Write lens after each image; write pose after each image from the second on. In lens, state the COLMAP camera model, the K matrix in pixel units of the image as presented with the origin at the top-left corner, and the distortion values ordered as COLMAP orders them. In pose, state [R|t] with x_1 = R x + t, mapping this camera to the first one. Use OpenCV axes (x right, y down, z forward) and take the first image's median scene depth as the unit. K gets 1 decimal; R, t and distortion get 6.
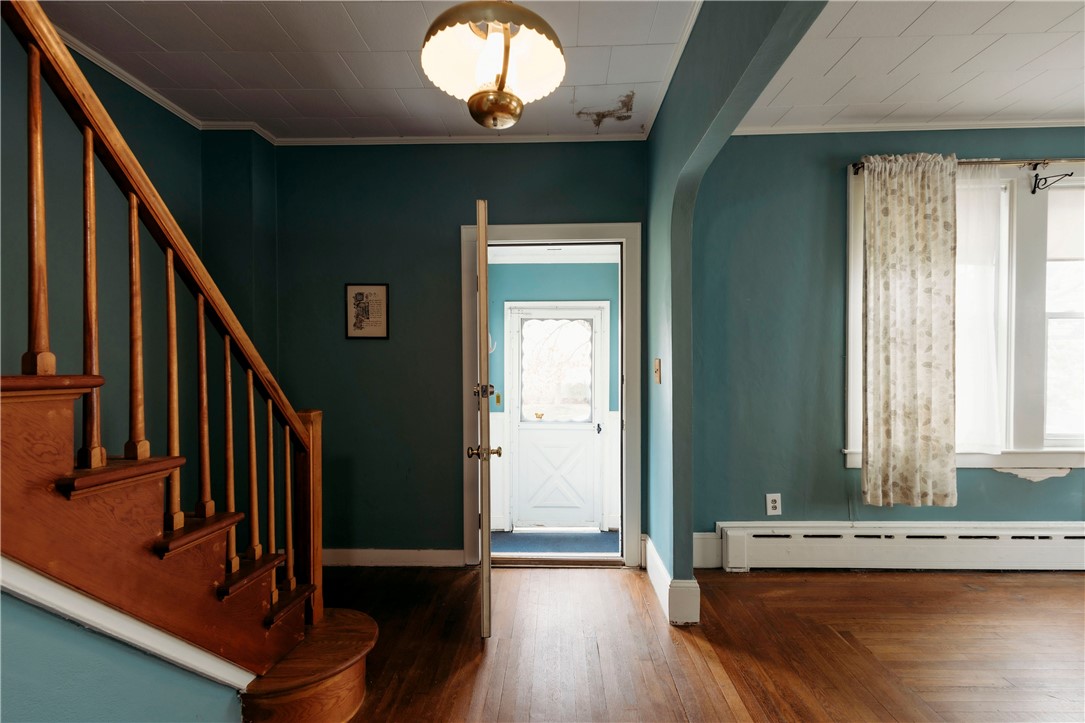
lens RADIAL K [[496.9, 0, 543.9], [0, 496.9, 365.8], [0, 0, 1]] dist [0.013876, -0.000311]
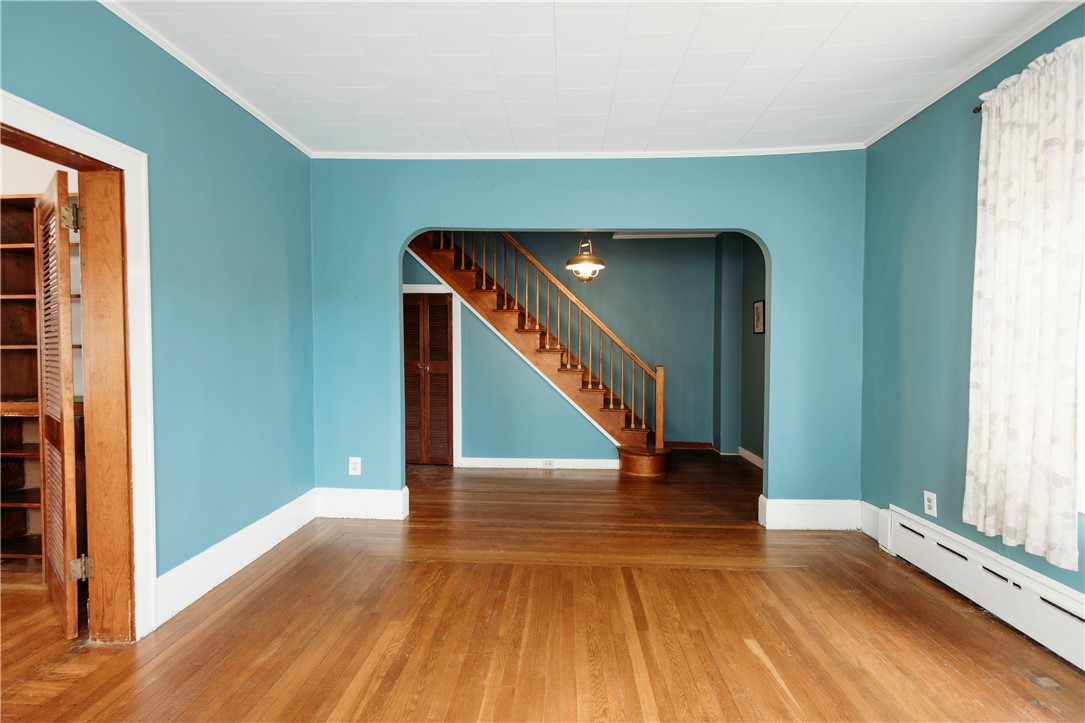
lens RADIAL K [[496.9, 0, 541.5], [0, 496.9, 362.2], [0, 0, 1]] dist [0.013876, -0.000311]
pose [[-0.019054, 0.033569, -0.999255, 1.437966], [-0.004658, 0.999422, 0.033663, -0.014304], [0.999808, 0.005296, -0.018887, 0.299878]]
